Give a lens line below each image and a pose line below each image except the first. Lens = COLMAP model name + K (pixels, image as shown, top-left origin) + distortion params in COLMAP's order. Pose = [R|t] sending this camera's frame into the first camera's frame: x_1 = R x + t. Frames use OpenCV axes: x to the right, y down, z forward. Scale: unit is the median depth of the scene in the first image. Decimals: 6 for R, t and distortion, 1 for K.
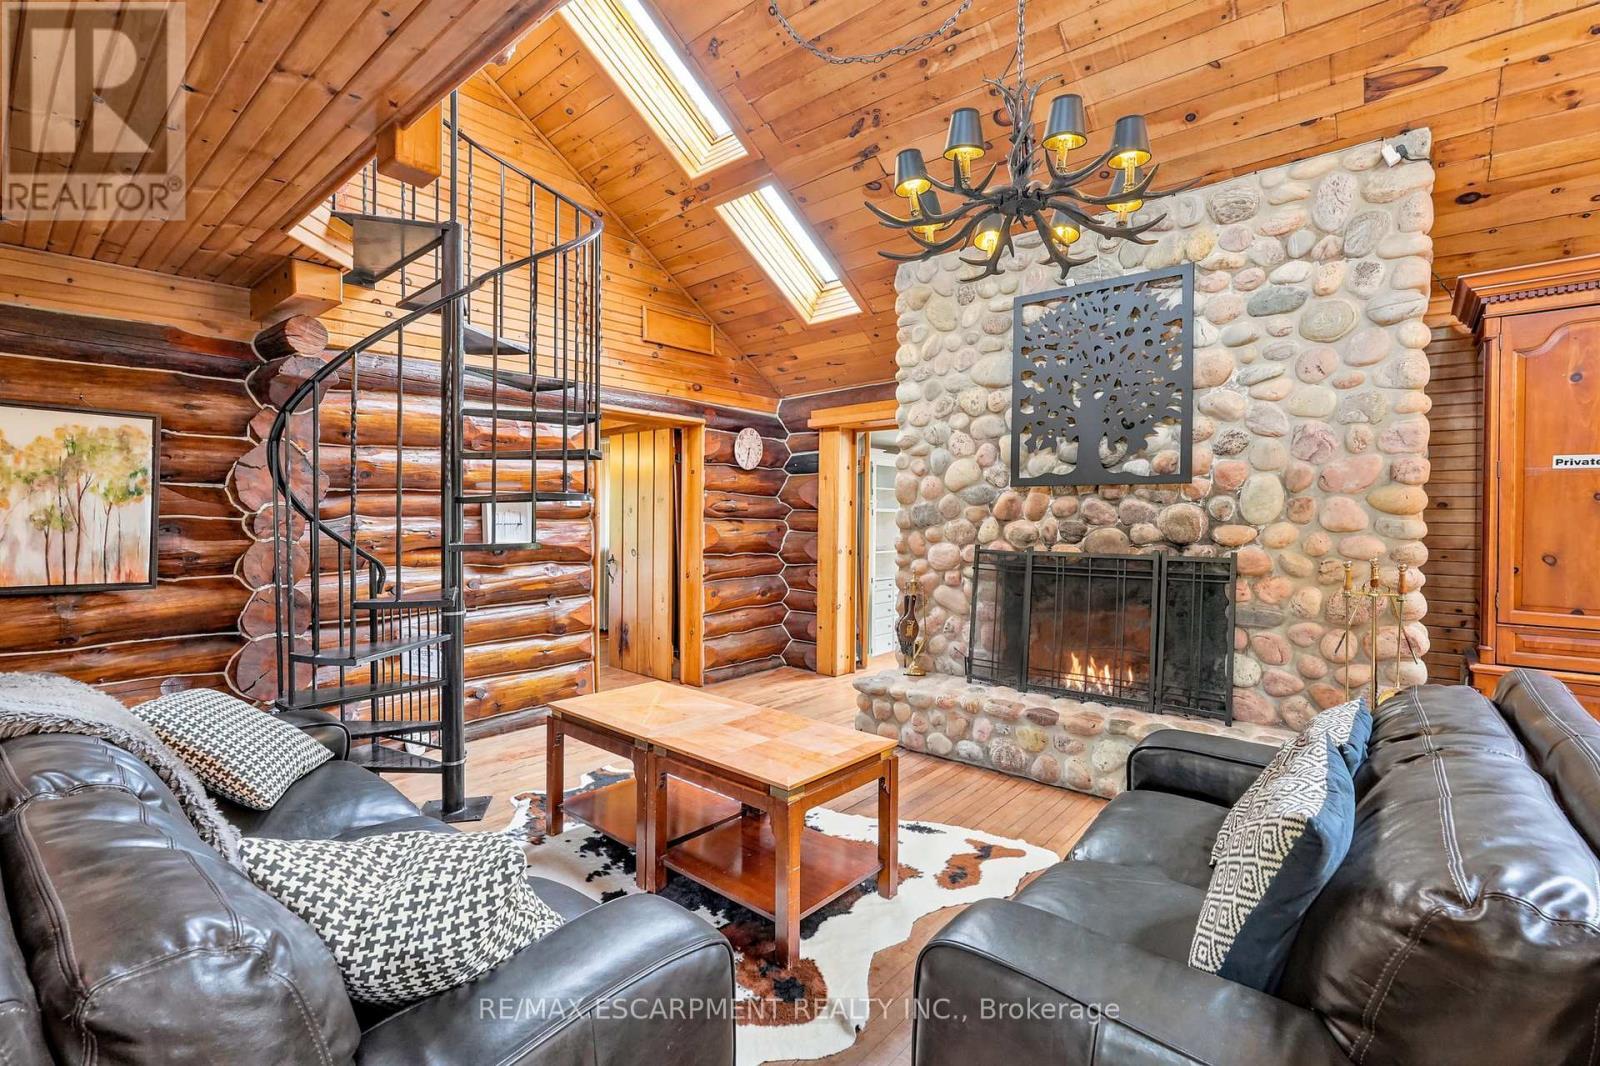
lens RADIAL K [[727.6, 0, 801.2], [0, 727.6, 518.8], [0, 0, 1]] dist [-0.021360, 0.011121]
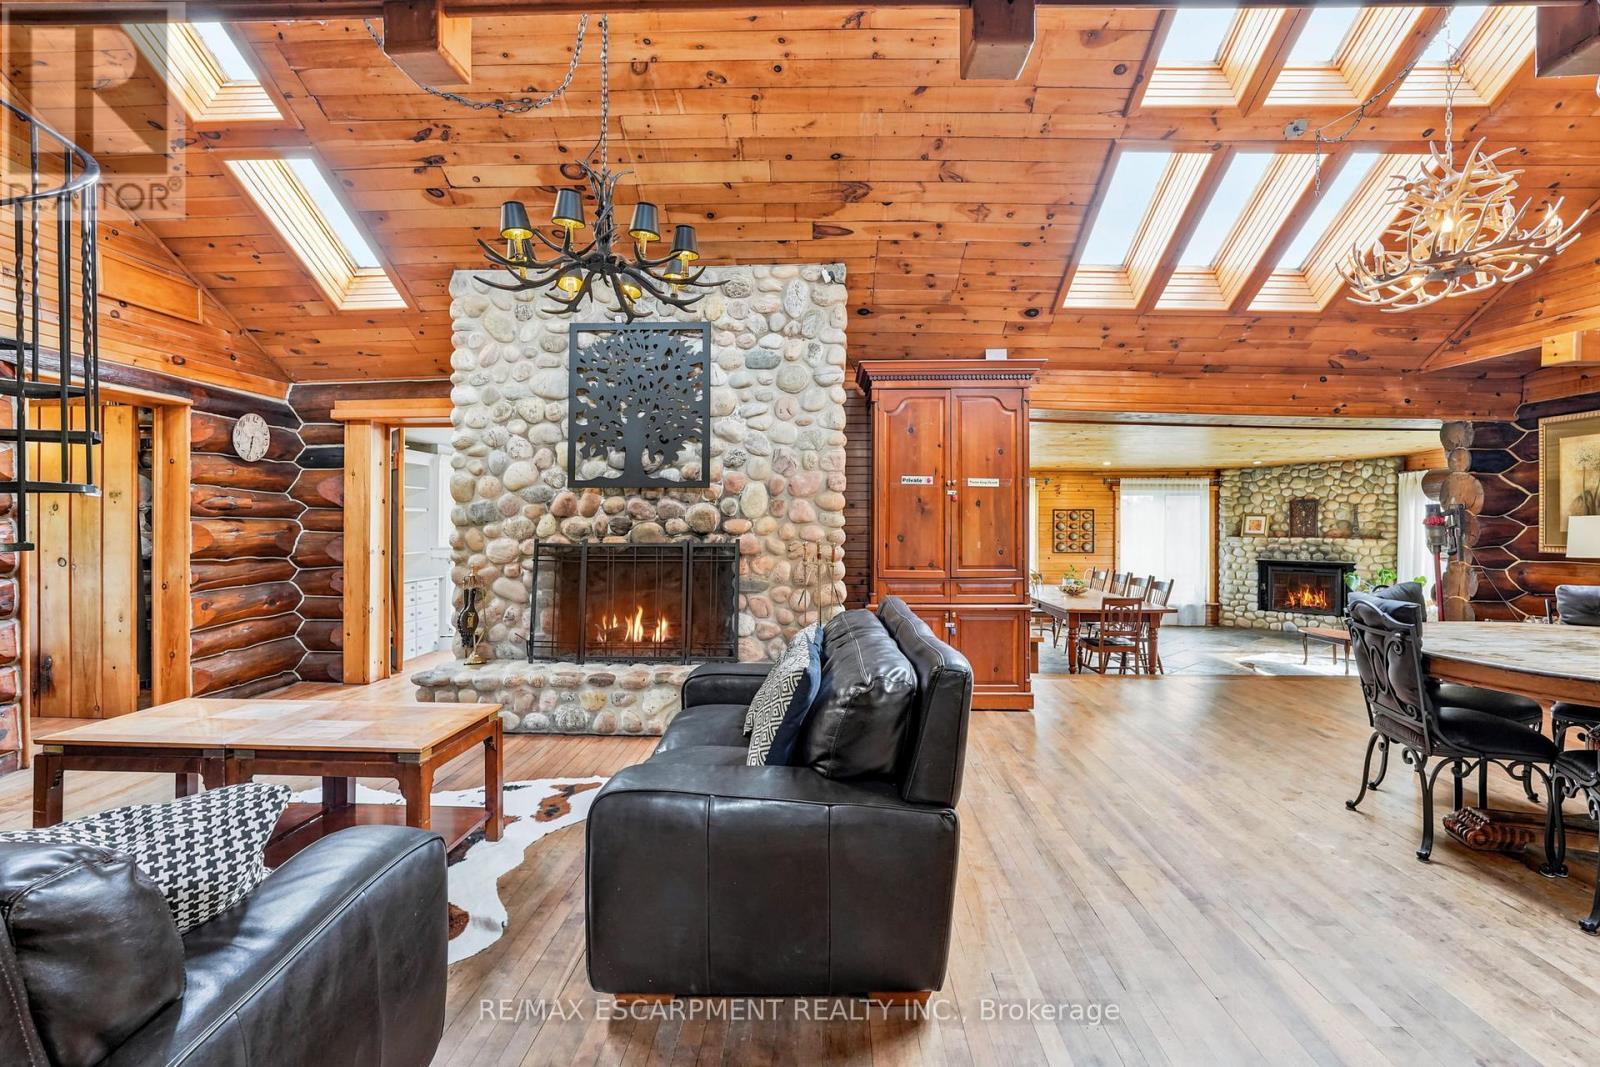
lens RADIAL K [[749.7, 0, 808.8], [0, 749.7, 526.9], [0, 0, 1]] dist [-0.021676, 0.012500]
pose [[0.780265, -0.009894, 0.625371, -0.176047], [0.005485, 0.999945, 0.008978, 0.010831], [-0.625425, -0.003575, 0.780276, -0.184224]]
